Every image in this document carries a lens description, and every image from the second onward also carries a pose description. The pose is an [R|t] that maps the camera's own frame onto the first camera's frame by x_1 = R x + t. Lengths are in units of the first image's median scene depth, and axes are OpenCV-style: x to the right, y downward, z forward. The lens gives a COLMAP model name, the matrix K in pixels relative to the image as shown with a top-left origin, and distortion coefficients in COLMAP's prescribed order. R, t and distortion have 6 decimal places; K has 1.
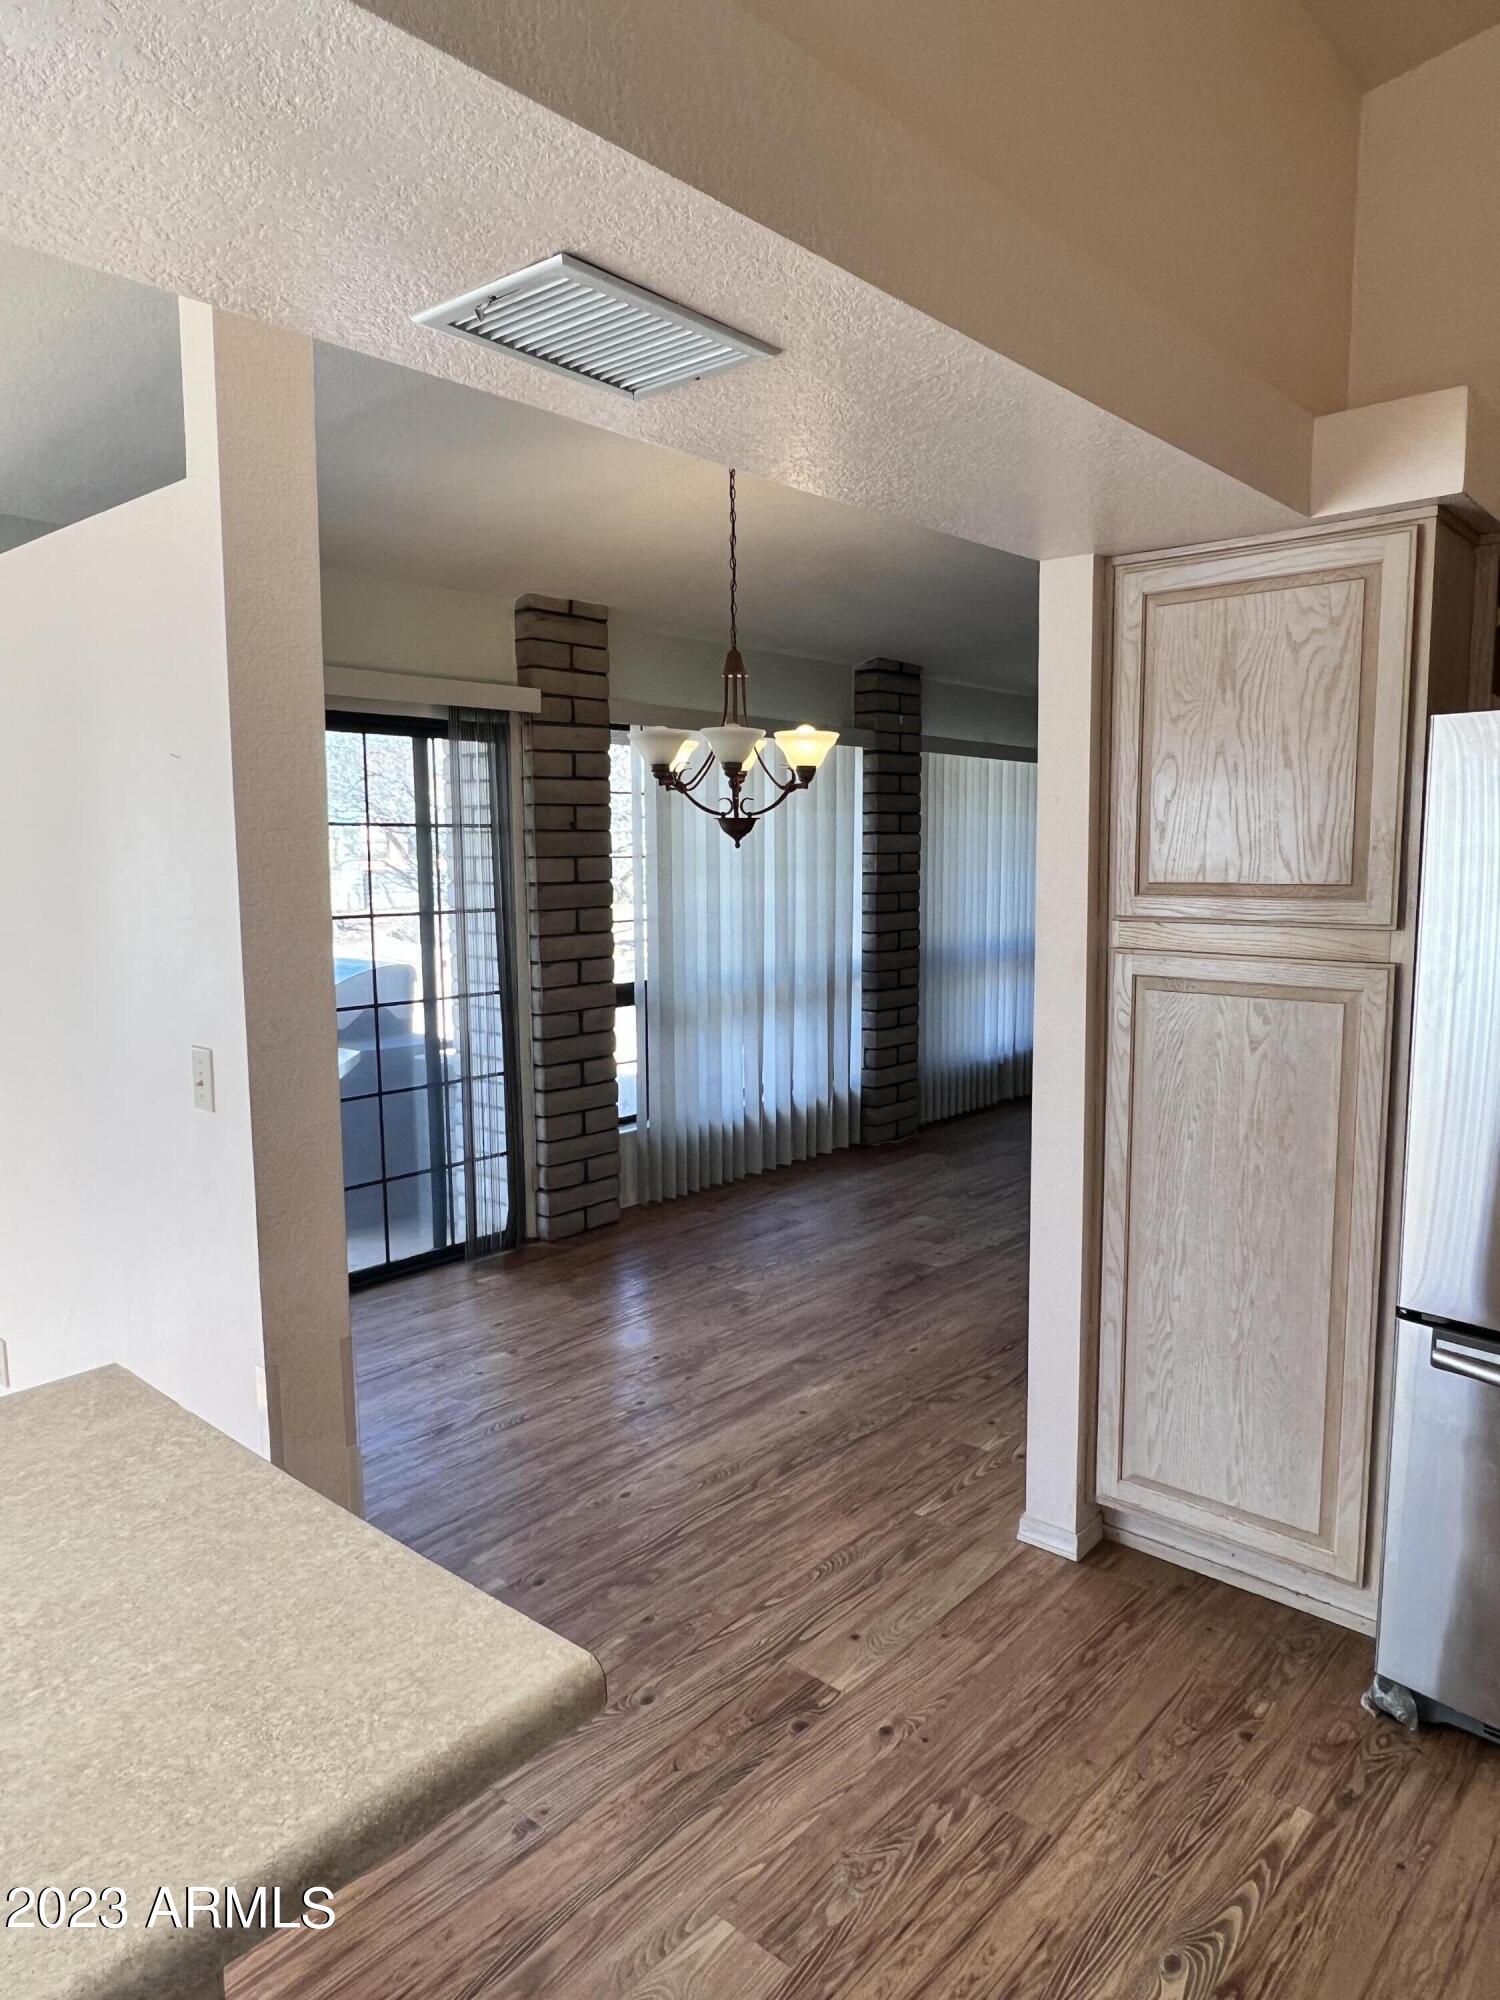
lens RADIAL K [[1294.5, 0, 742.5], [0, 1294.5, 1010.7], [0, 0, 1]] dist [-0.007052, -0.000431]
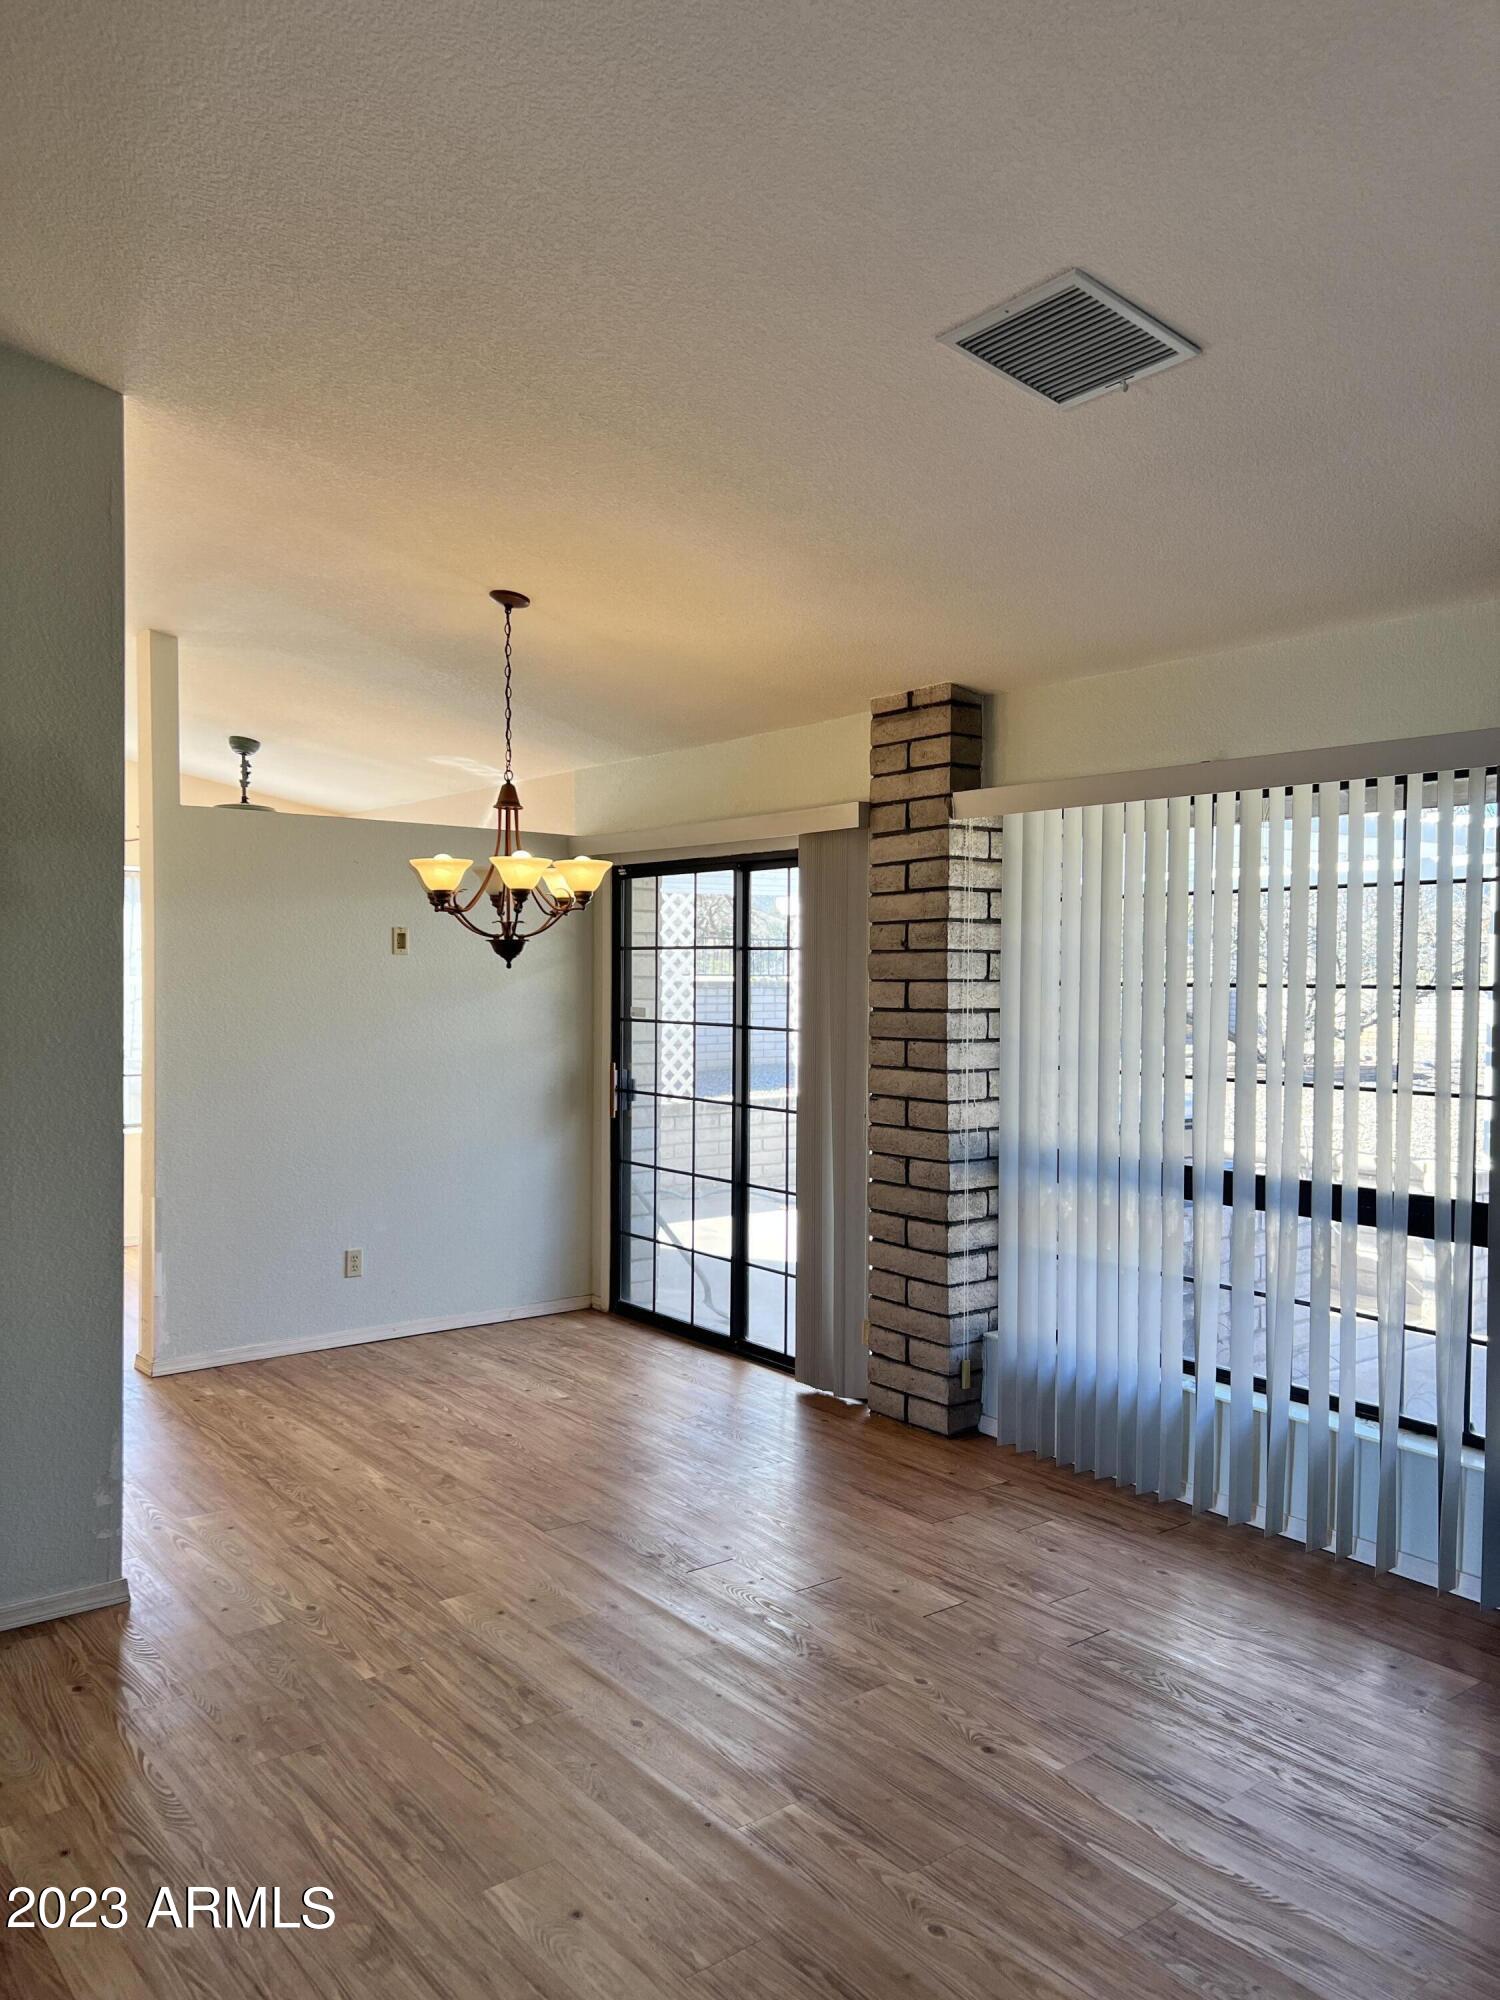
lens RADIAL K [[1532.0, 0, 750.0], [0, 1532.0, 1000.0], [0, 0, 1]] dist [0.091196, -0.137306]
pose [[-0.185358, 0.027963, -0.982273, 1.115364], [-0.131010, 0.989968, 0.052904, -0.180255], [0.973899, 0.138494, -0.179835, 1.332801]]
